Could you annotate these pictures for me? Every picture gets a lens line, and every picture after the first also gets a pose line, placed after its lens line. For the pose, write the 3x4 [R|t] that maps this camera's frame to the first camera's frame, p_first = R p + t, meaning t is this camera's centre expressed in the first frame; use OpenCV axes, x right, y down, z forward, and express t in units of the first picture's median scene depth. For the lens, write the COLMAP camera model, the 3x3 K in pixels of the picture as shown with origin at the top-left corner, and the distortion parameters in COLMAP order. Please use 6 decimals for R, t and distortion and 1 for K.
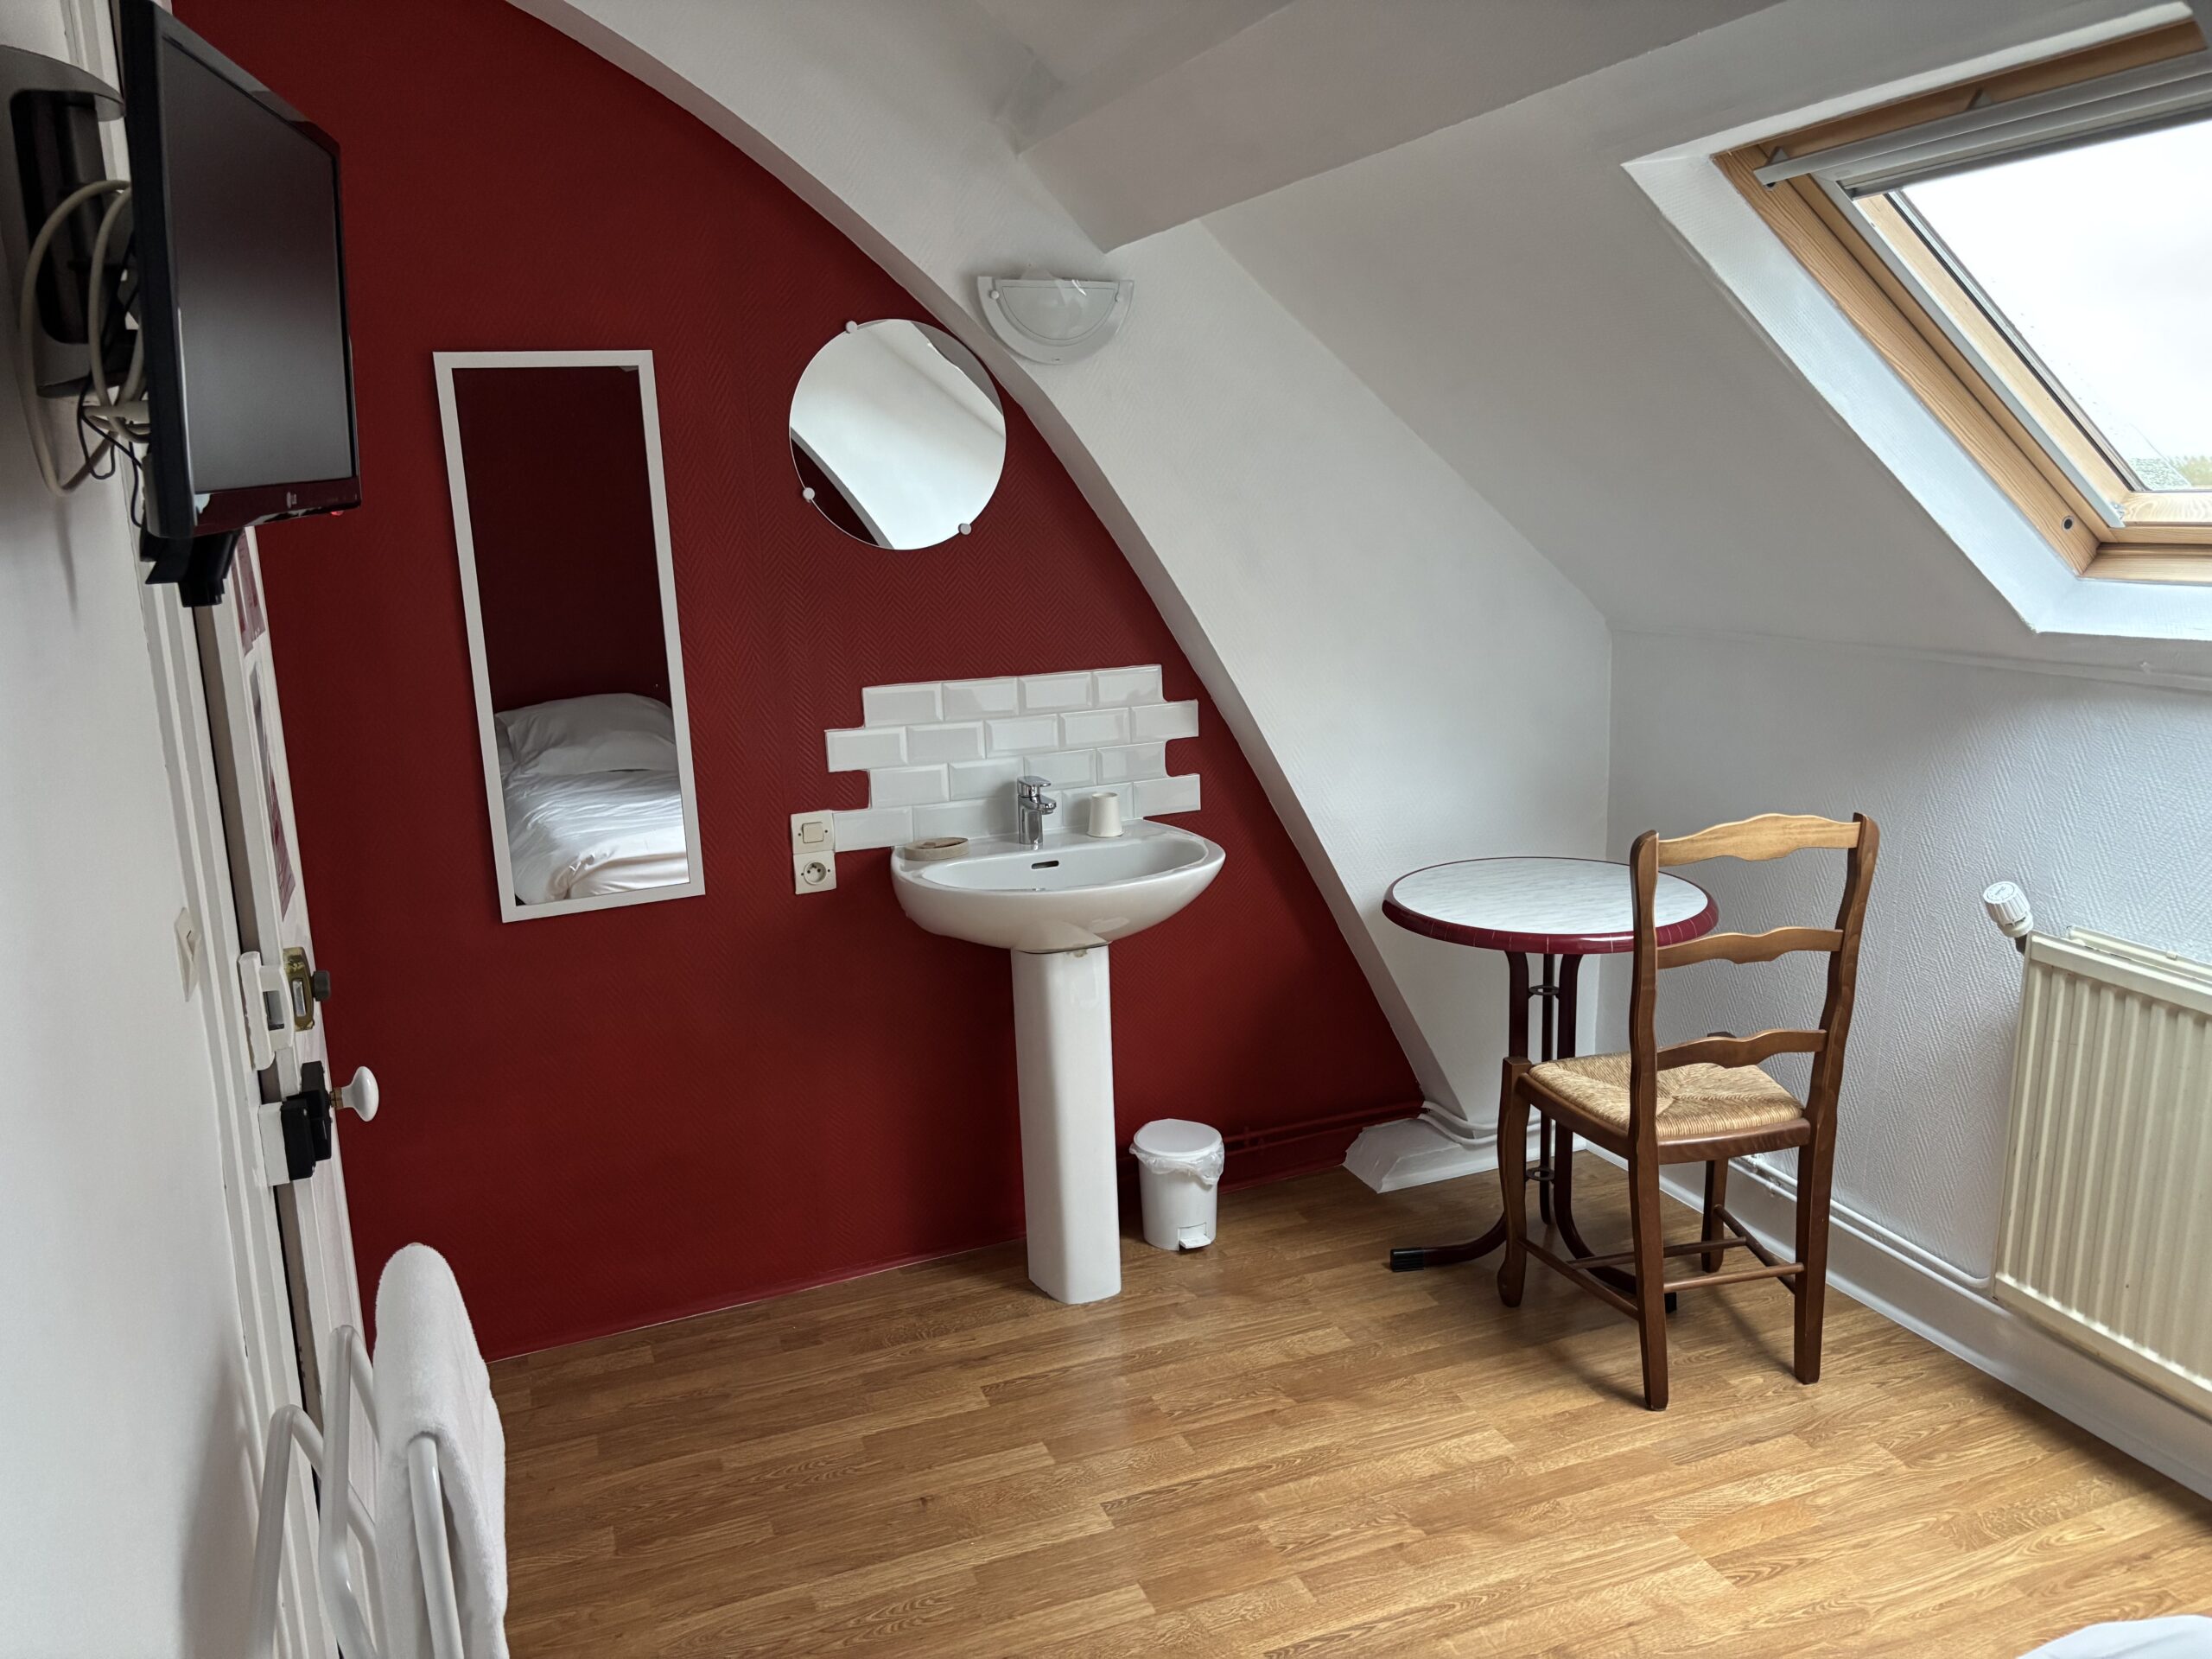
lens RADIAL K [[1680.6, 0, 1100.3], [0, 1680.6, 826.5], [0, 0, 1]] dist [0.065831, -0.052464]
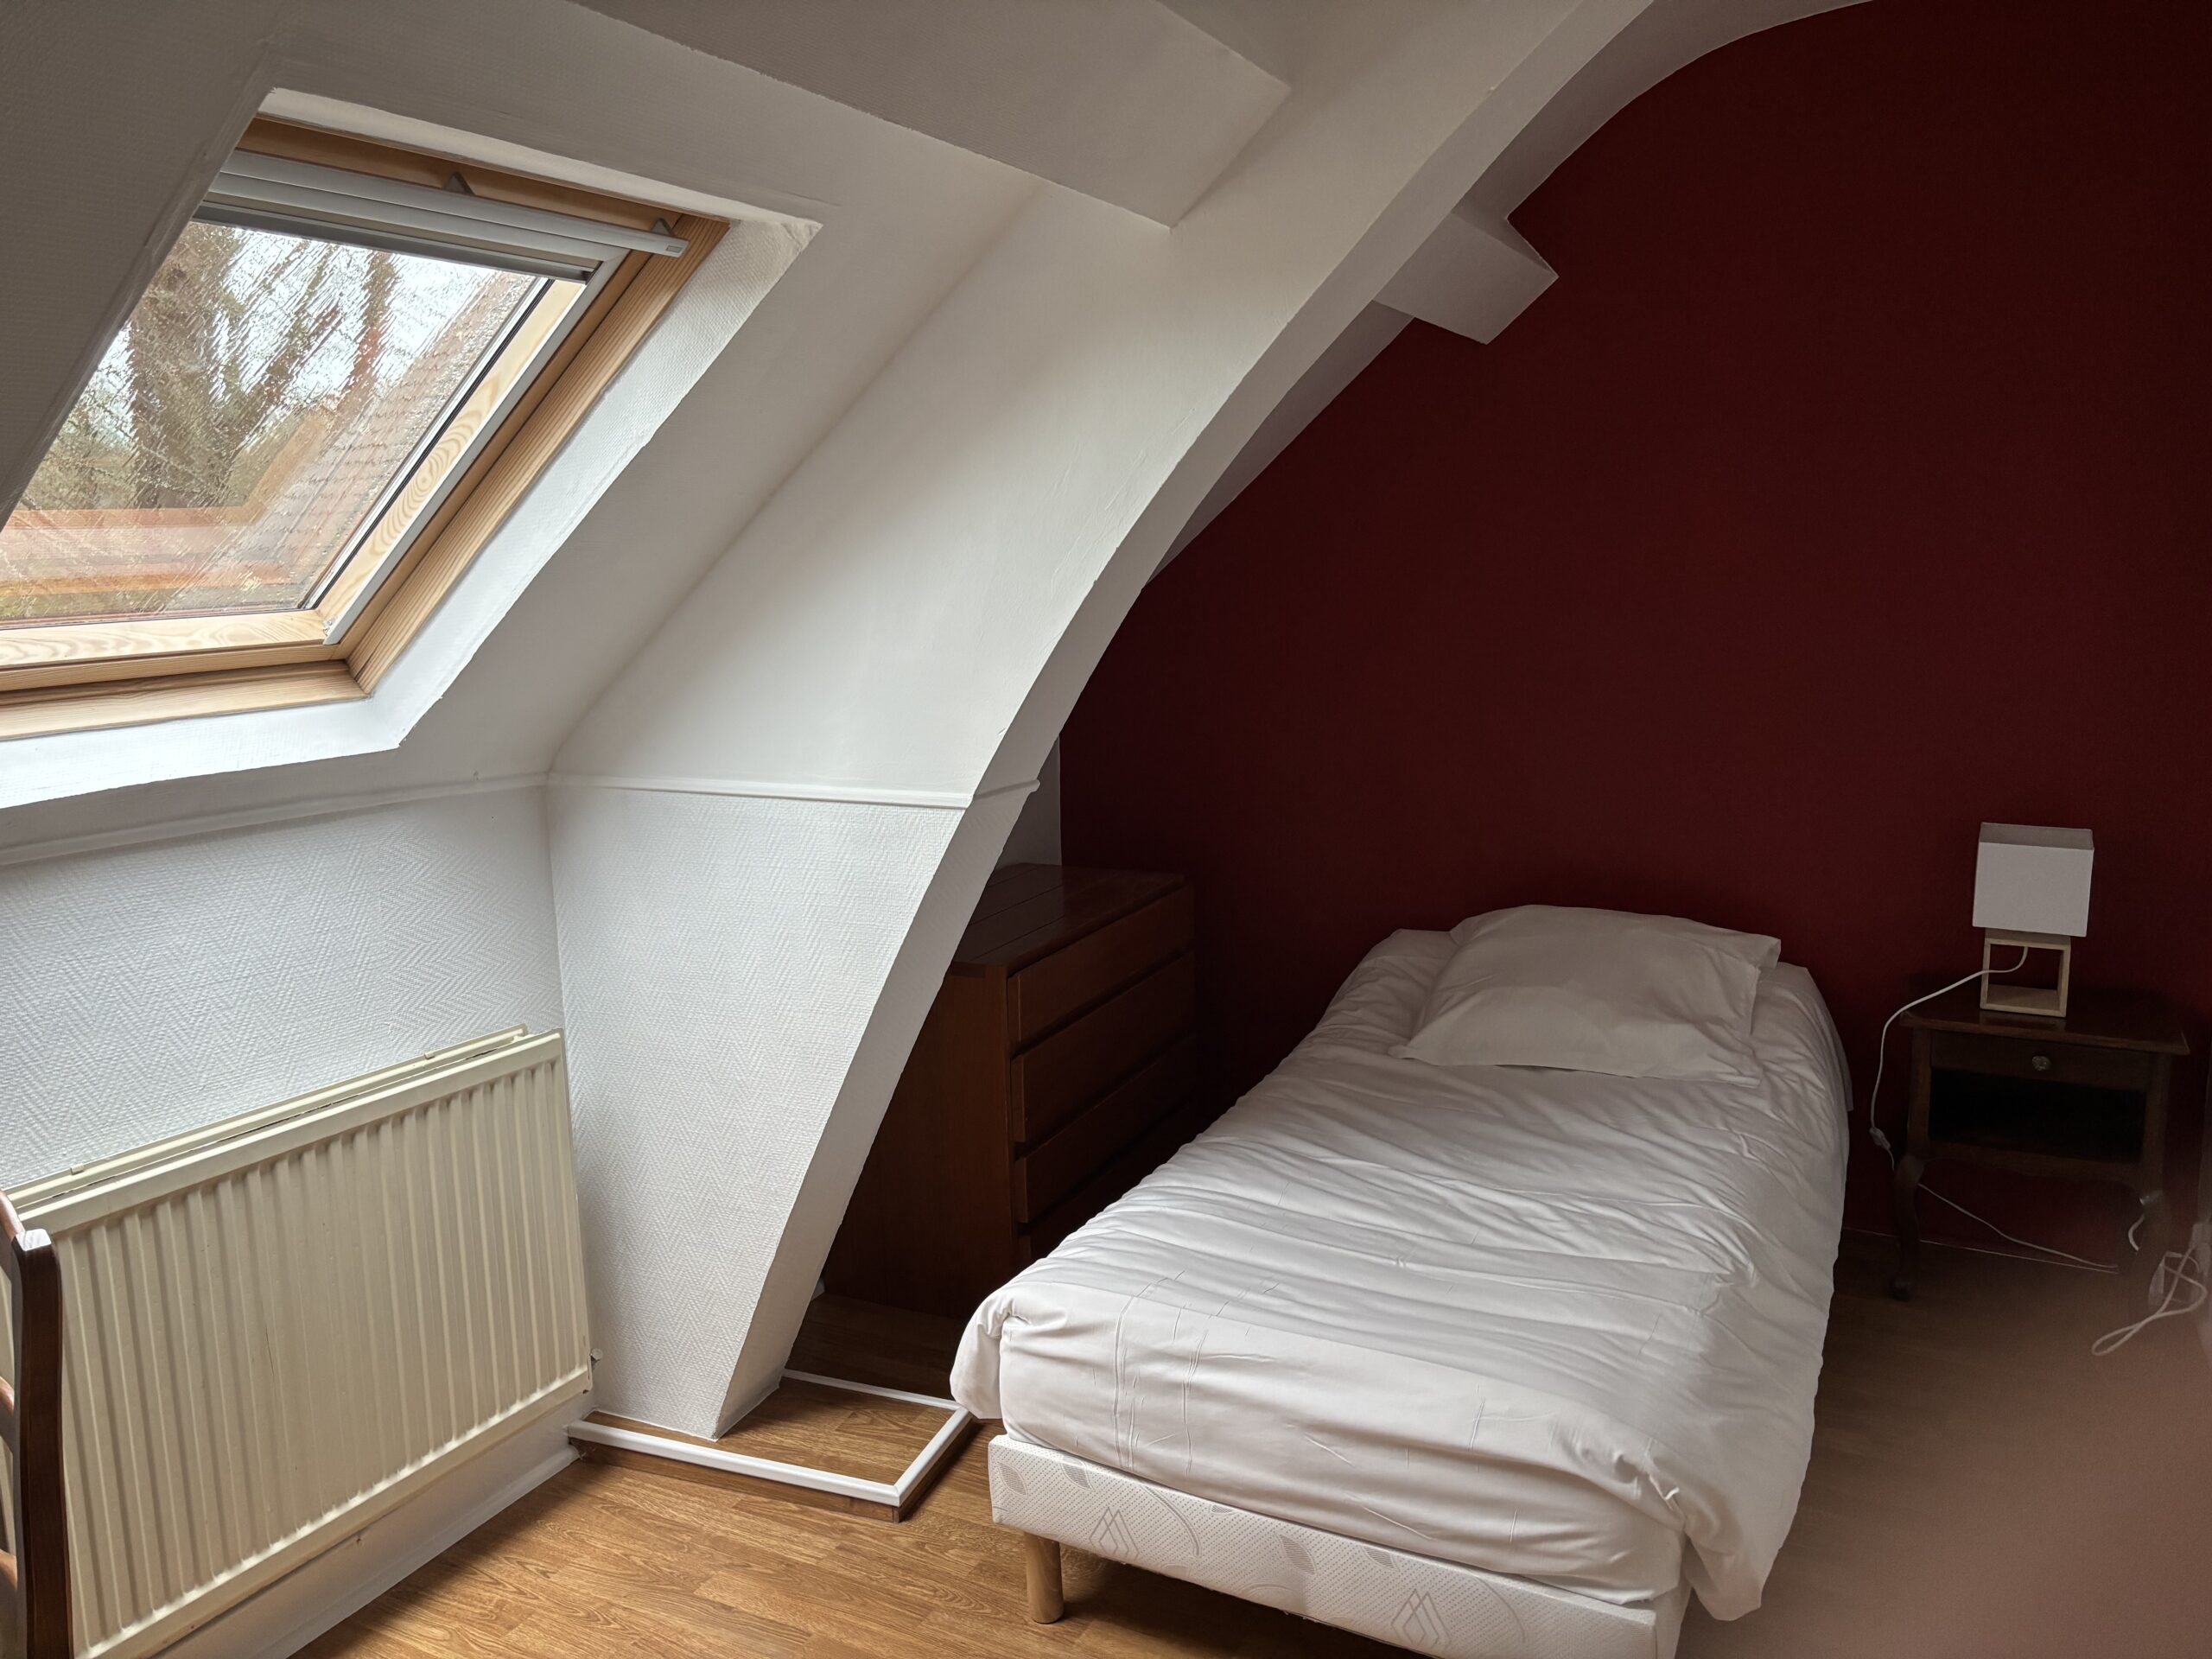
lens RADIAL K [[1680.6, 0, 1106.3], [0, 1680.6, 828.5], [0, 0, 1]] dist [0.065831, -0.052464]
pose [[-0.678778, -0.074121, 0.730594, -0.335707], [0.200539, 0.938367, 0.281516, -0.225304], [-0.706431, 0.337599, -0.622079, 1.137837]]
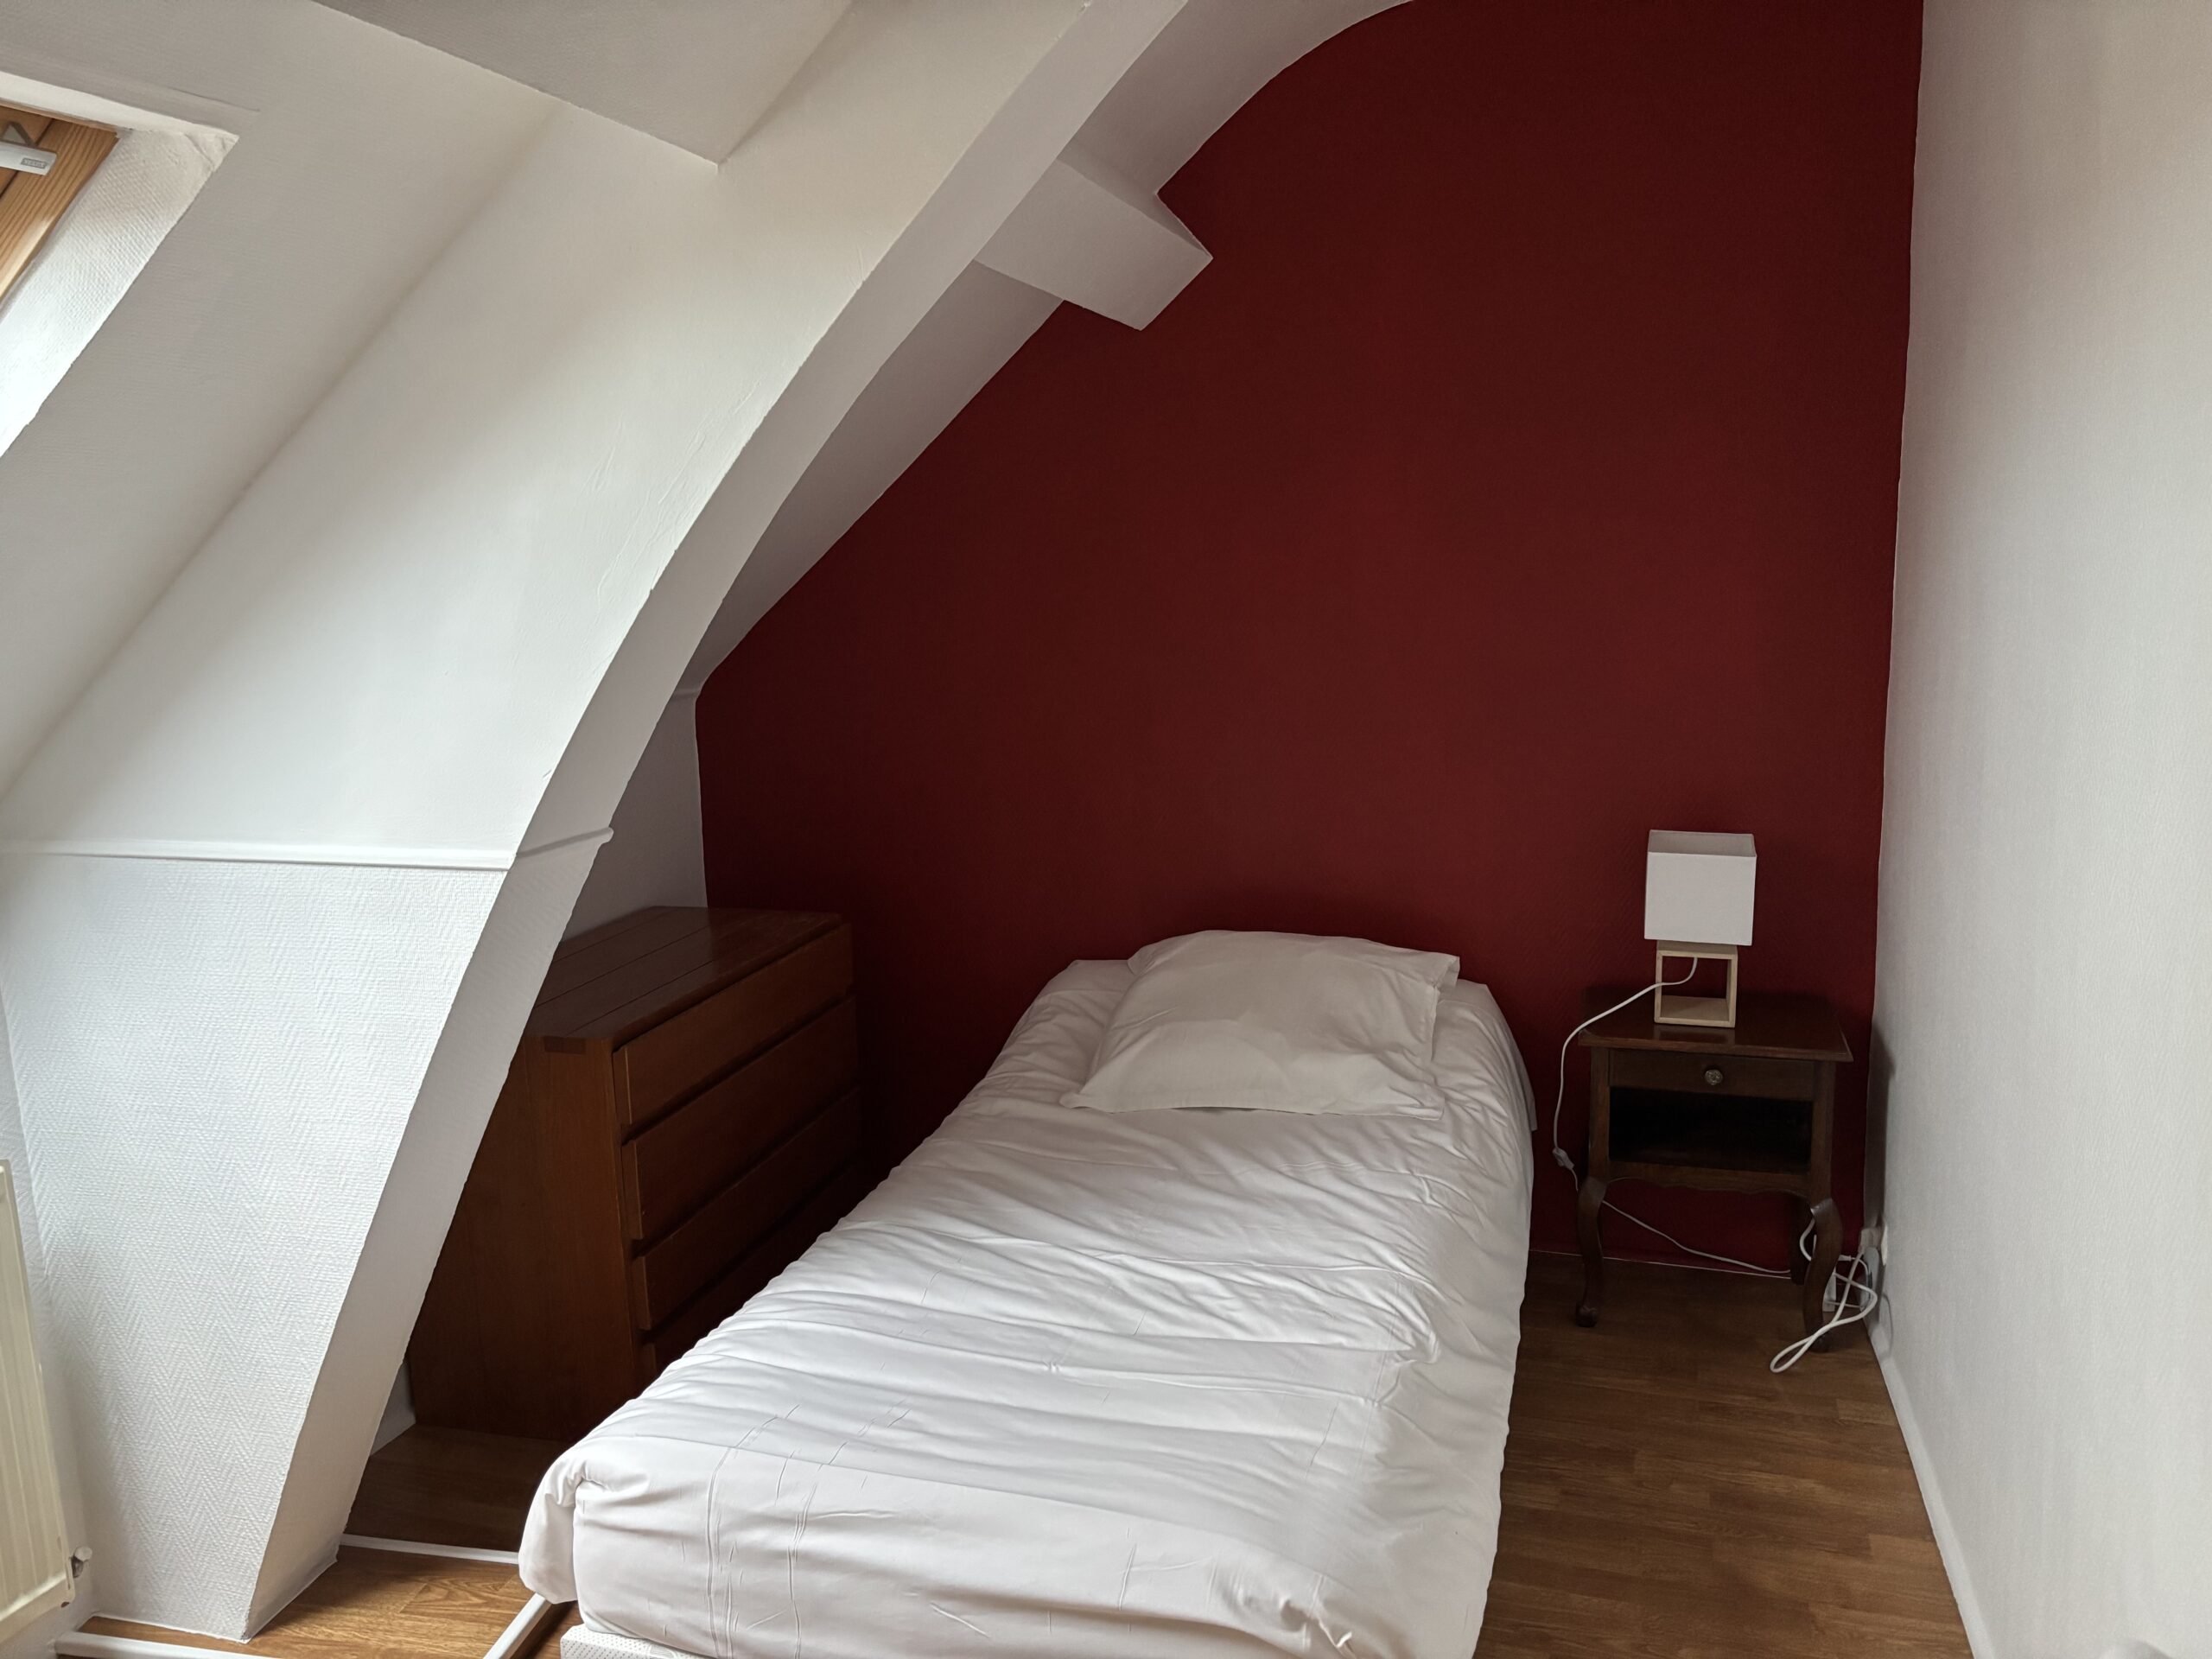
lens RADIAL K [[1680.6, 0, 1111.3], [0, 1680.6, 845.1], [0, 0, 1]] dist [0.065831, -0.052464]
pose [[-0.792416, -0.051860, 0.607773, -0.295844], [0.185305, 0.928824, 0.320855, -0.201274], [-0.581153, 0.366874, -0.726405, 1.030018]]
